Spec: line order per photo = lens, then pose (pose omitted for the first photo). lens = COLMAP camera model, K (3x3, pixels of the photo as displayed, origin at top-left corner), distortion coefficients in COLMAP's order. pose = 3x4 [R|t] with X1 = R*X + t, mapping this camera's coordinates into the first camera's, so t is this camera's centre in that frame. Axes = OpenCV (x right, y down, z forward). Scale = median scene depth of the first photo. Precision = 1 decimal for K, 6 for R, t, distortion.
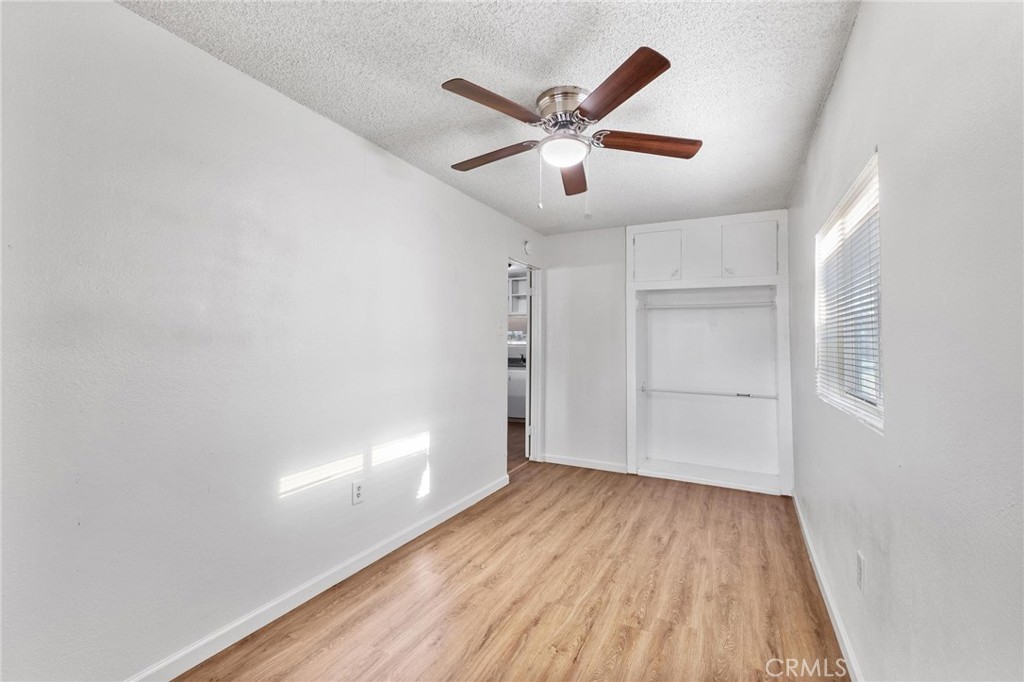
lens RADIAL K [[440.3, 0, 512.4], [0, 440.3, 340.9], [0, 0, 1]] dist [-0.000689, -0.000028]
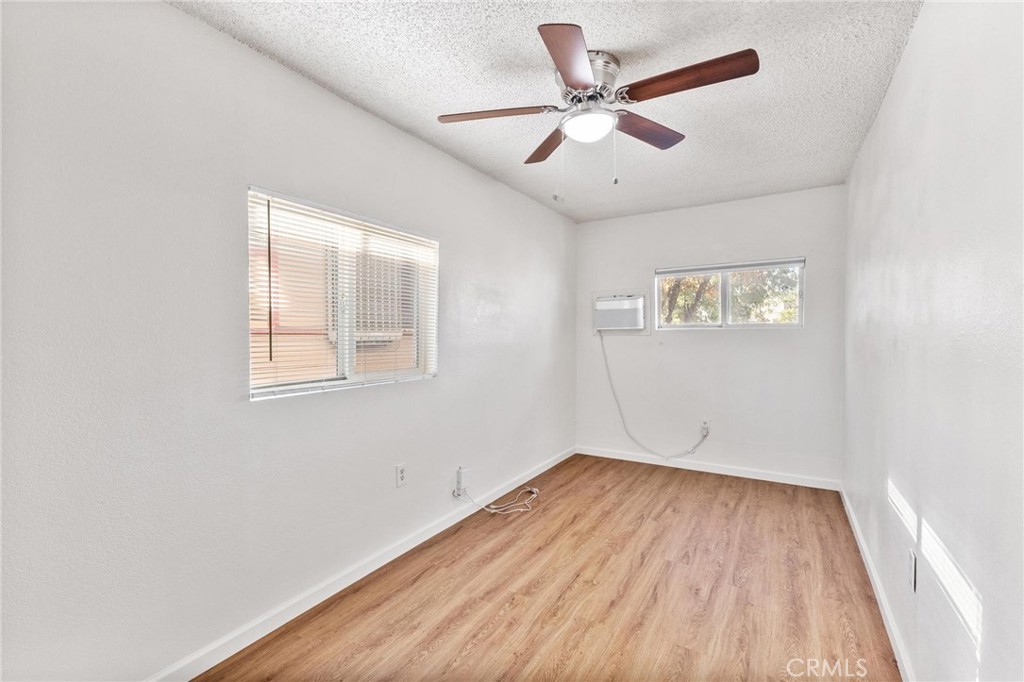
lens RADIAL K [[440.3, 0, 511.7], [0, 440.3, 340.5], [0, 0, 1]] dist [-0.000689, -0.000028]
pose [[-0.997360, -0.006452, 0.072334, 0.210503], [-0.006093, 0.999968, 0.005180, 0.017065], [-0.072365, 0.004726, -0.997367, 1.962851]]
